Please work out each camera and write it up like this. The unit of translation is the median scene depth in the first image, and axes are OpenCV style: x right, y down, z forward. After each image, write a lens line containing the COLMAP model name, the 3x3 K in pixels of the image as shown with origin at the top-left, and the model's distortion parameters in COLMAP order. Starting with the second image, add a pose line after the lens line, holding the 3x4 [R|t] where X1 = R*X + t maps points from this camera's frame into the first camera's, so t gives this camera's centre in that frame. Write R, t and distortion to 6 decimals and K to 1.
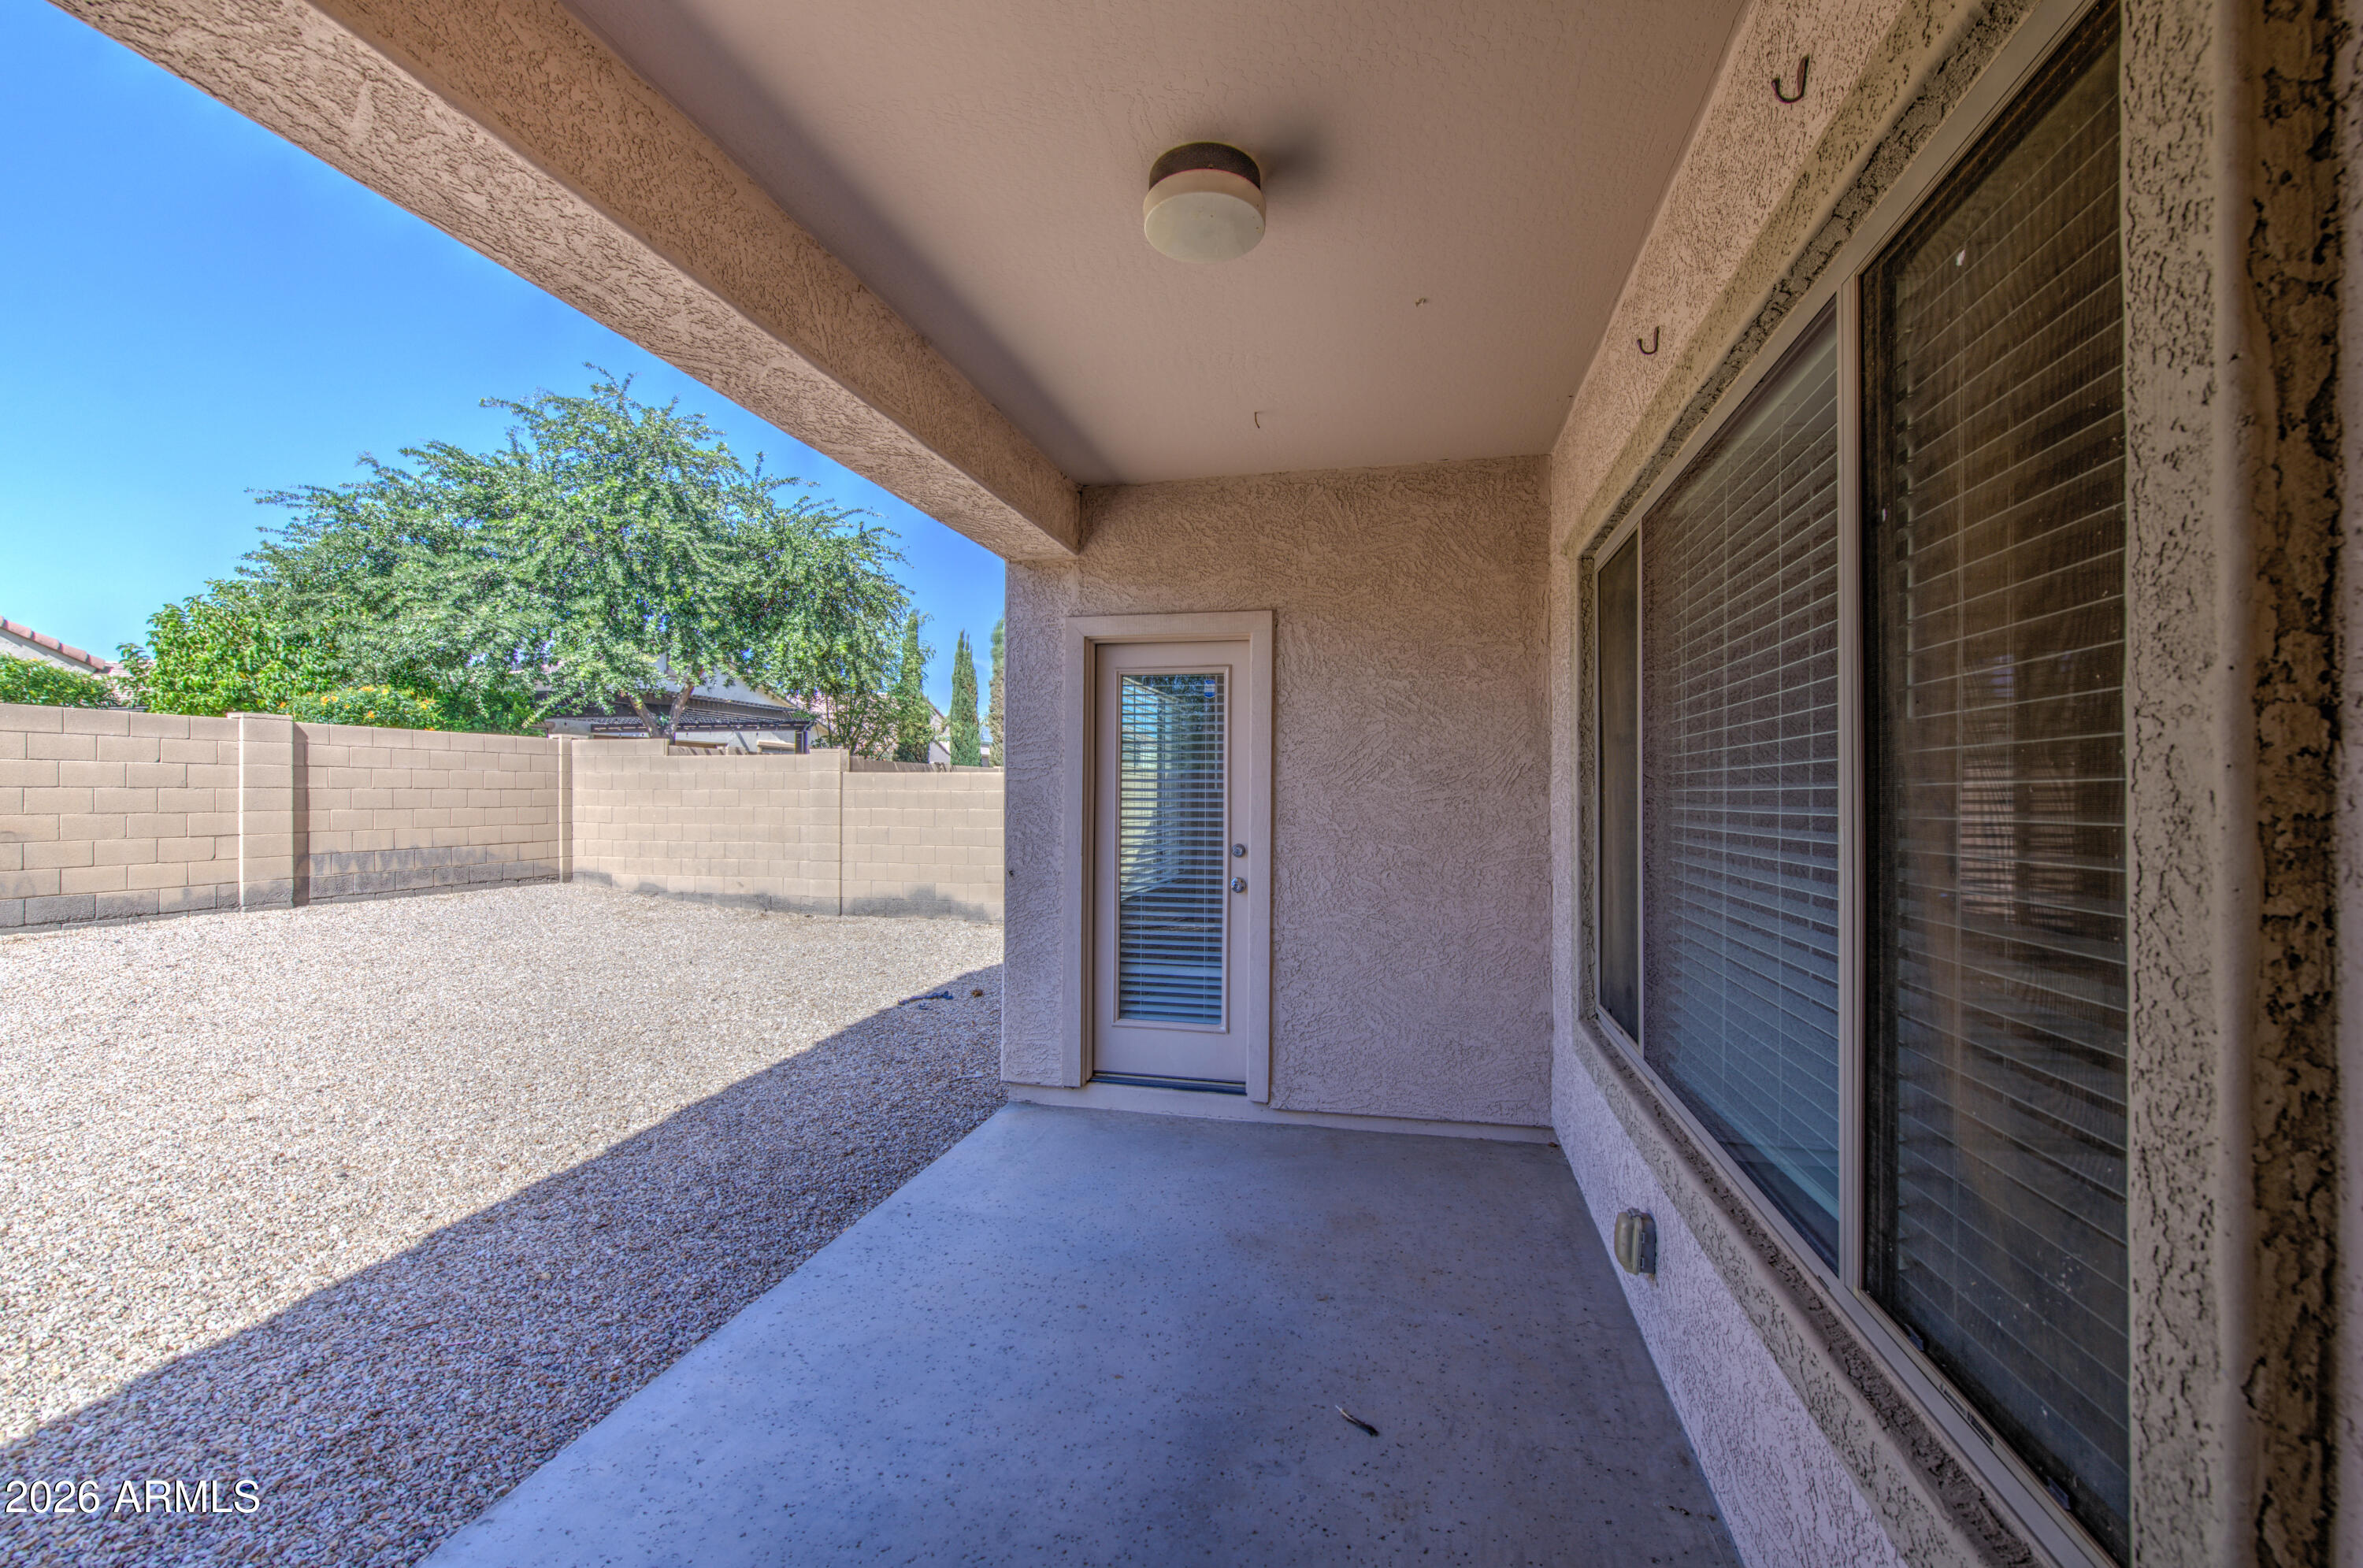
lens RADIAL K [[982.5, 0, 1179.2], [0, 982.5, 826.3], [0, 0, 1]] dist [0.000384, -0.000031]
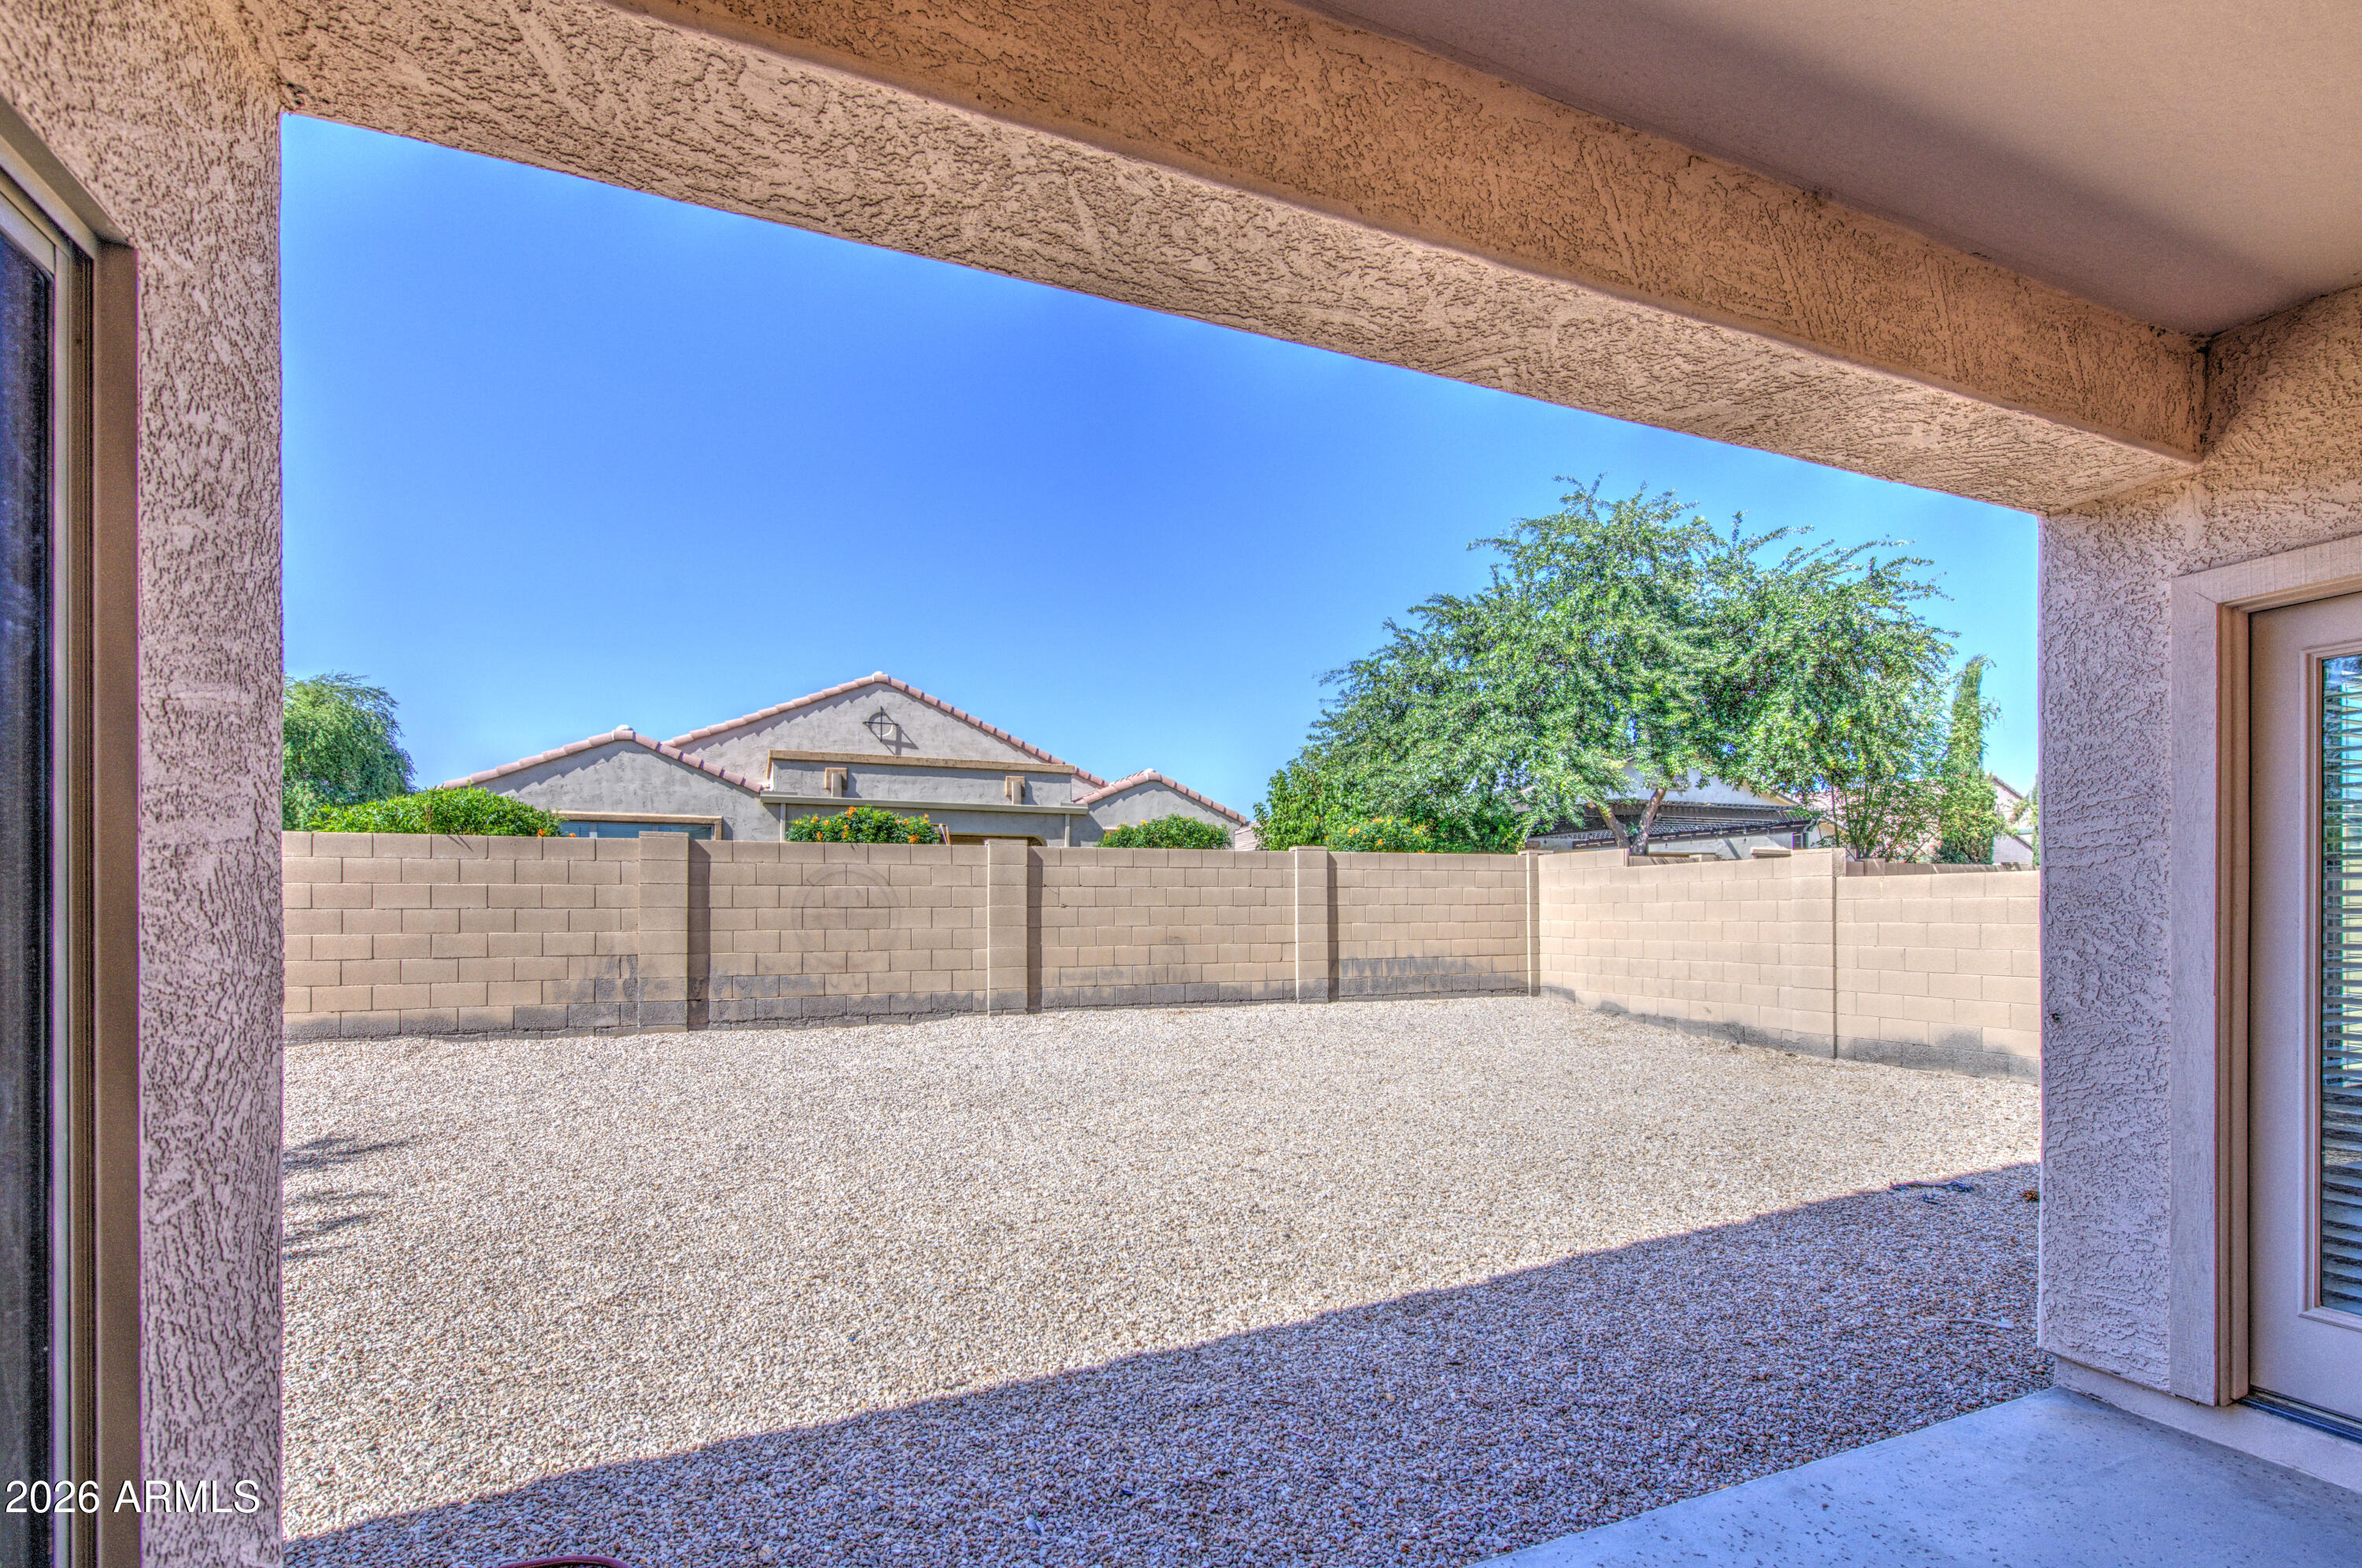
lens RADIAL K [[1009.5, 0, 1178.0], [0, 1009.5, 921.8], [0, 0, 1]] dist [-0.001203, -0.000034]
pose [[0.574432, -0.000679, -0.818552, 0.019551], [-0.021523, 0.999641, -0.015934, 0.005585], [0.818270, 0.026771, 0.574211, 0.108617]]
